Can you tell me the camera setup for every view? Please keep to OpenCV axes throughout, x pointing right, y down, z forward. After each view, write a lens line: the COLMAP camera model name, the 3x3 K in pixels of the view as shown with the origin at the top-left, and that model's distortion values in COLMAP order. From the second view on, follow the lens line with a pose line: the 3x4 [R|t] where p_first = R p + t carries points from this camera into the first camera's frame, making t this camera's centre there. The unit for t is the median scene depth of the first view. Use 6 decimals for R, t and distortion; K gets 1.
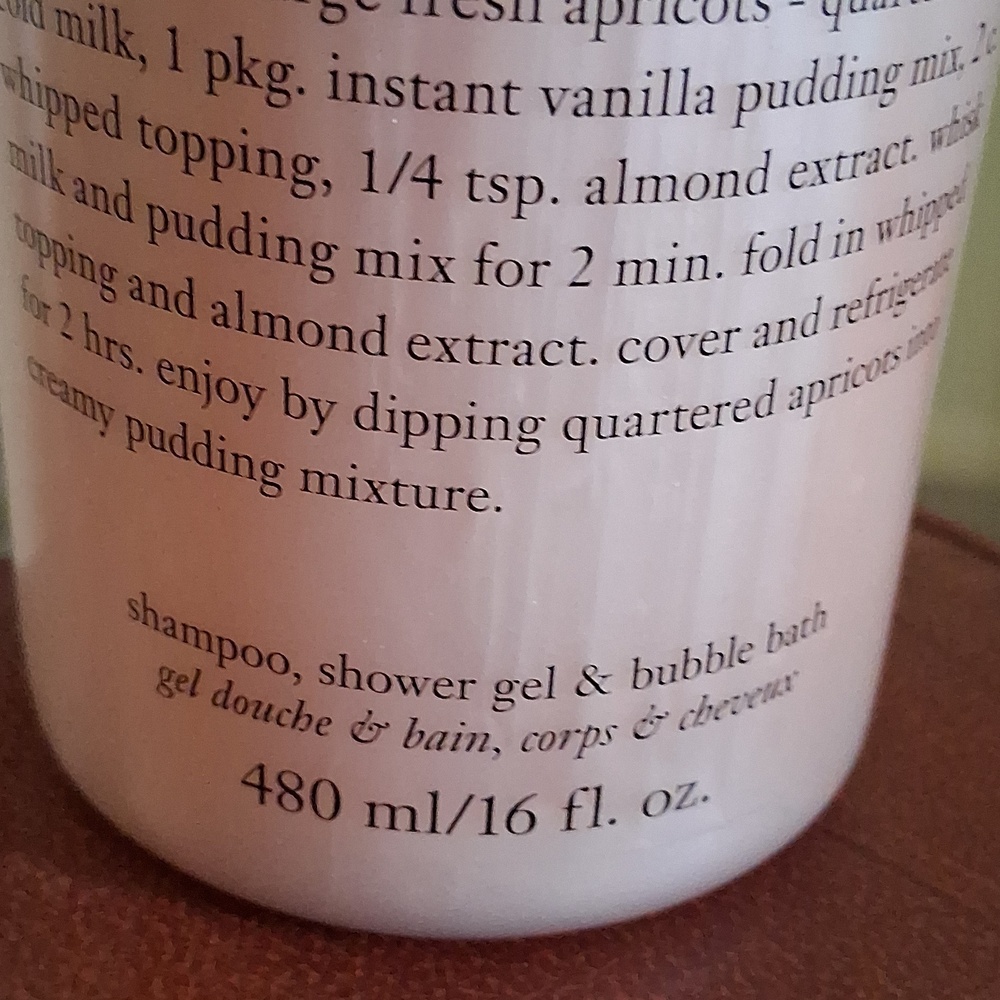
lens RADIAL K [[1370.2, 0, 500.0], [0, 1370.2, 500.0], [0, 0, 1]] dist [0.046618, -0.092601]
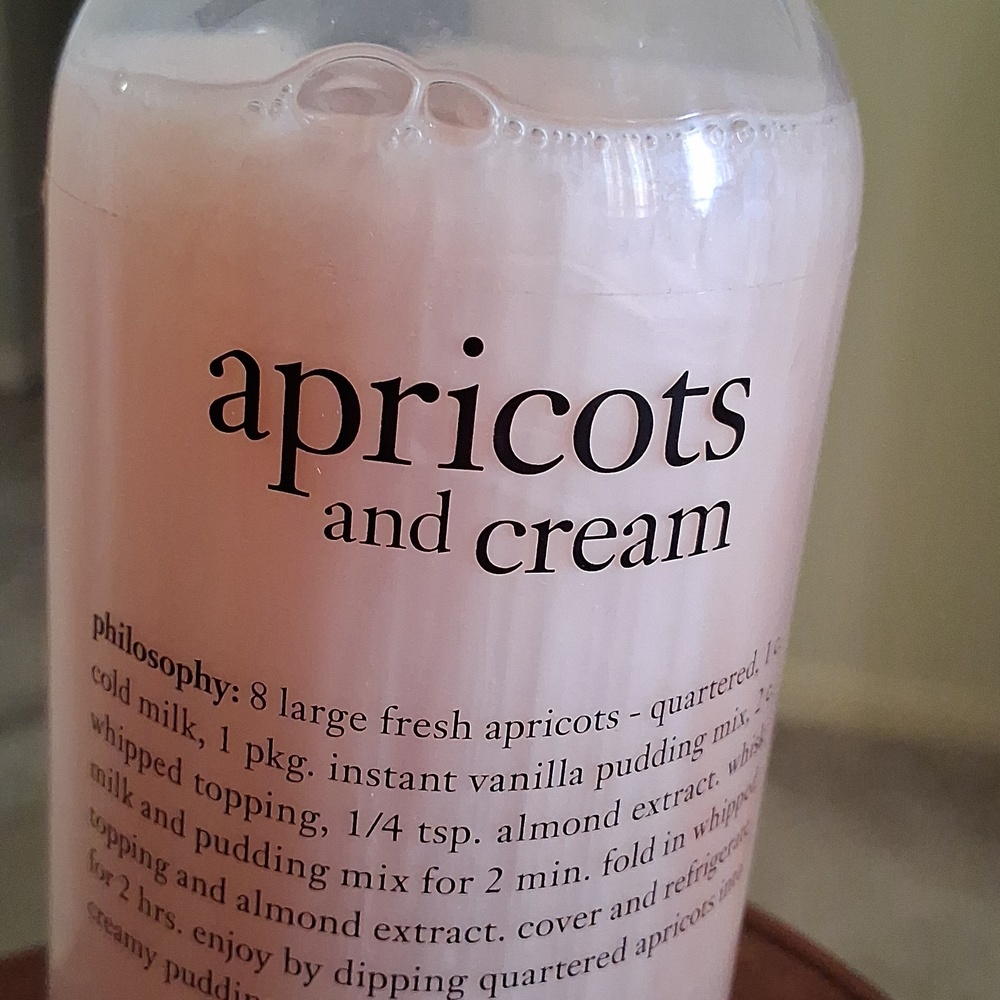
lens RADIAL K [[1370.2, 0, 500.0], [0, 1370.2, 500.0], [0, 0, 1]] dist [0.046618, -0.092601]
pose [[0.996787, 0.019614, 0.077656, -0.057258], [-0.009217, 0.991201, -0.132044, -0.377253], [-0.079562, 0.130904, 0.988197, -0.516531]]
